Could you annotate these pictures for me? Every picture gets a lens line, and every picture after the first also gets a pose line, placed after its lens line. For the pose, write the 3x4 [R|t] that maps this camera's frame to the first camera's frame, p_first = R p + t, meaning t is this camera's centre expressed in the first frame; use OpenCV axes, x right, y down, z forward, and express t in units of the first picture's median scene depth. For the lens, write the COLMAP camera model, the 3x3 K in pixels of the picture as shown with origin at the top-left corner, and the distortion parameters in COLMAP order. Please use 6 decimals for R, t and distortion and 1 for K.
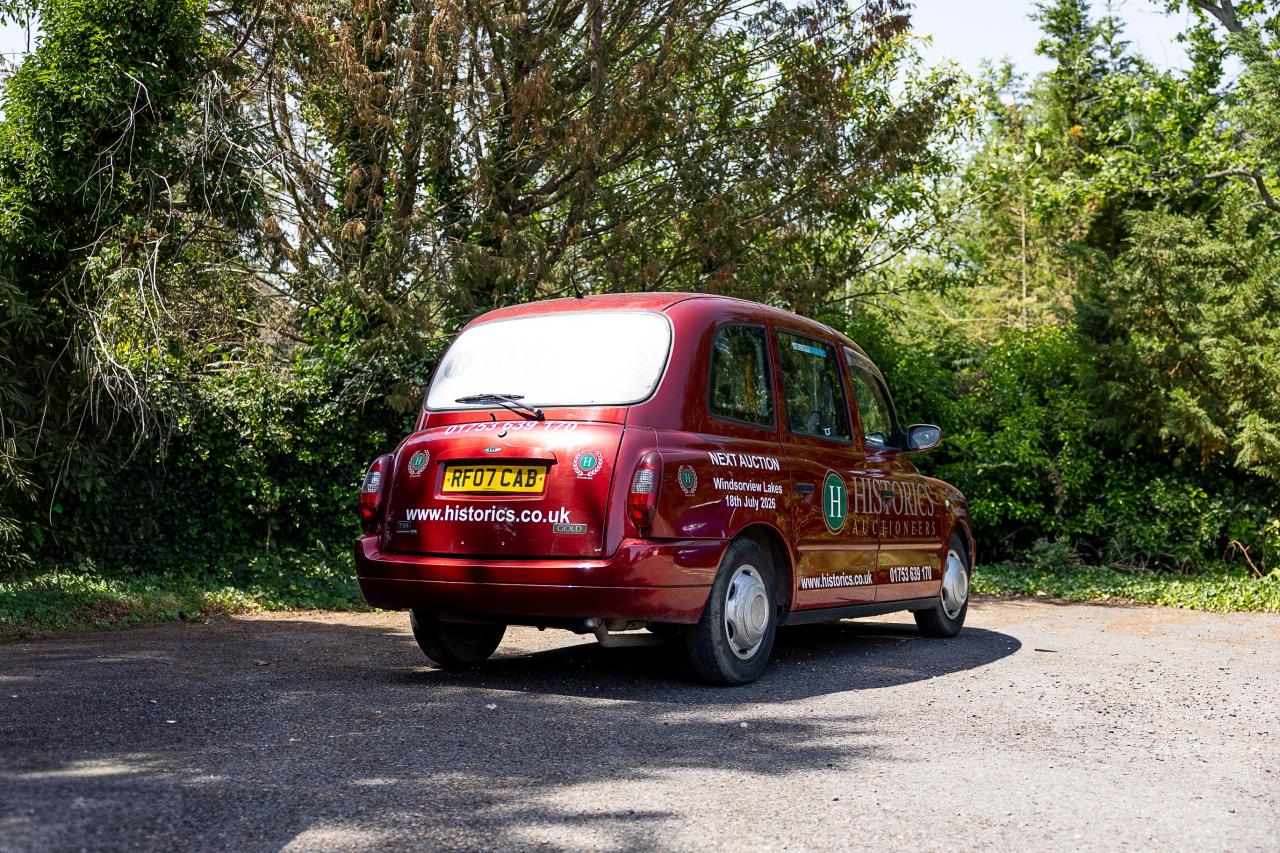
lens RADIAL K [[1508.5, 0, 634.2], [0, 1508.5, 438.9], [0, 0, 1]] dist [-0.003997, 0.000000]
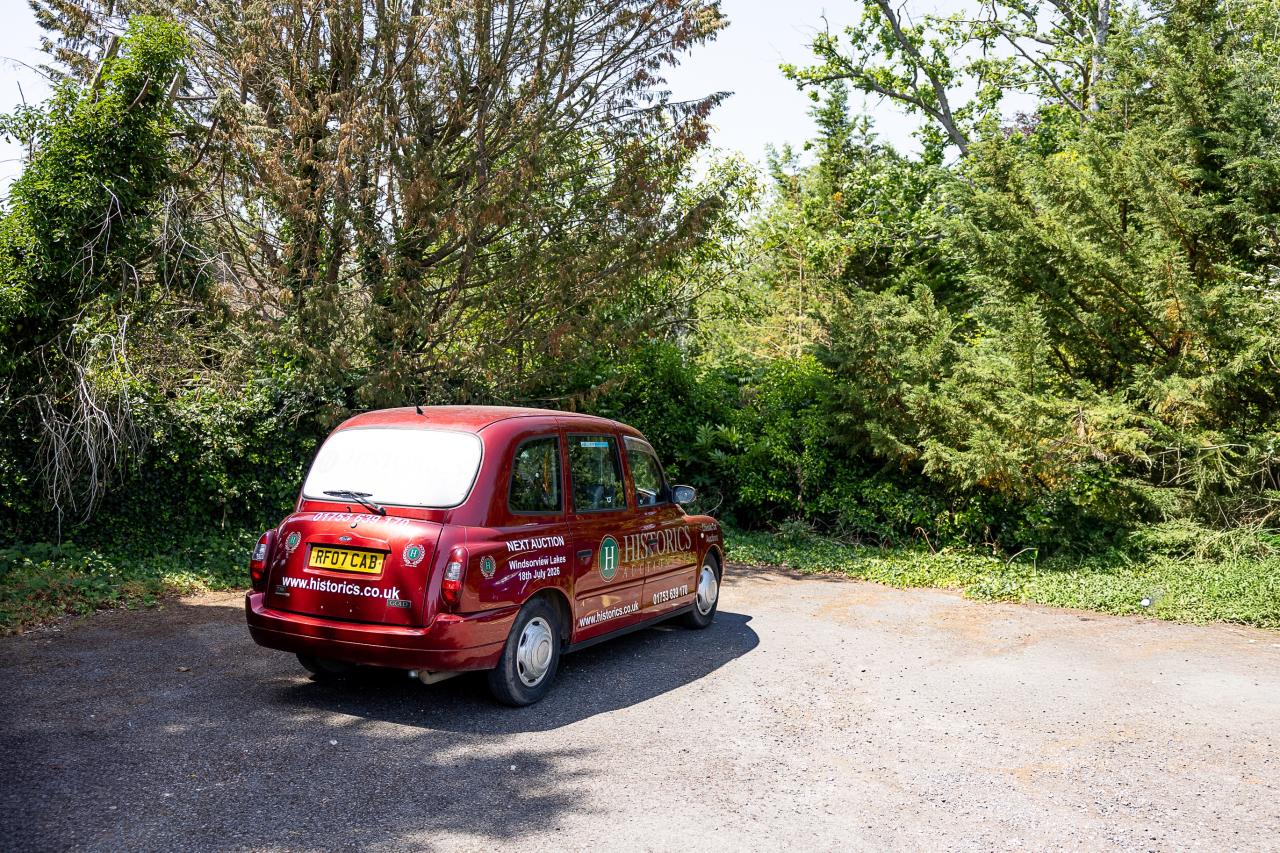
lens RADIAL K [[1075.3, 0, 628.3], [0, 1075.3, 434.7], [0, 0, 1]] dist [-0.016631, 0.025173]
pose [[0.996332, 0.018660, 0.083509, 0.053817], [-0.023307, 0.998213, 0.055024, -0.101738], [-0.082333, -0.056769, 0.994987, 0.019803]]
